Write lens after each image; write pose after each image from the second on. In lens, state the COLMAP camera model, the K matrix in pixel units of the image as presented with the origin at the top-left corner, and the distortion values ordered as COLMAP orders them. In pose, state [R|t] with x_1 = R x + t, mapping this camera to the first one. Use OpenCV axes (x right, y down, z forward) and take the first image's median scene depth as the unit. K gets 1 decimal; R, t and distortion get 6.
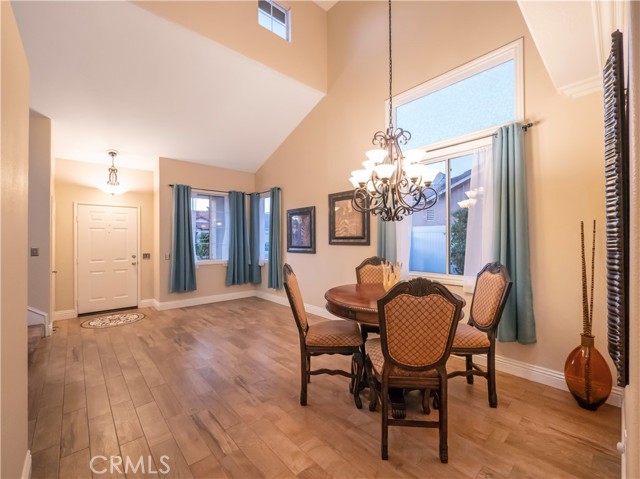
lens RADIAL K [[272.0, 0, 320.0], [0, 272.0, 239.5], [0, 0, 1]] dist [-0.000871, -0.000115]
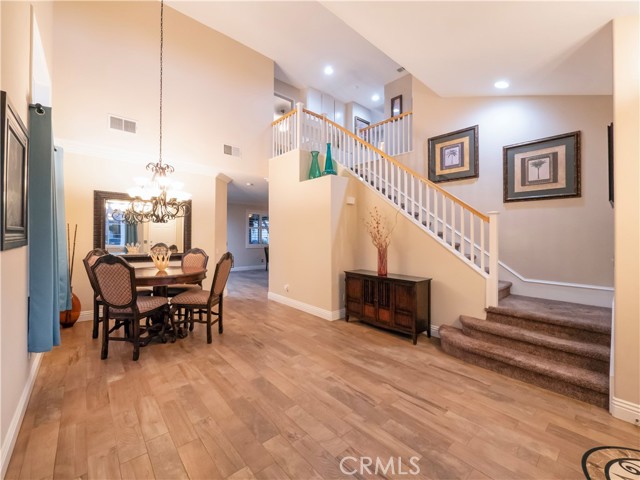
lens RADIAL K [[272.0, 0, 320.0], [0, 272.0, 240.0], [0, 0, 1]] dist [-0.000871, -0.000115]
pose [[-0.999779, -0.013264, 0.016328, -0.502039], [-0.012959, 0.999742, 0.018670, -0.008290], [-0.016572, 0.018455, -0.999692, 1.925183]]
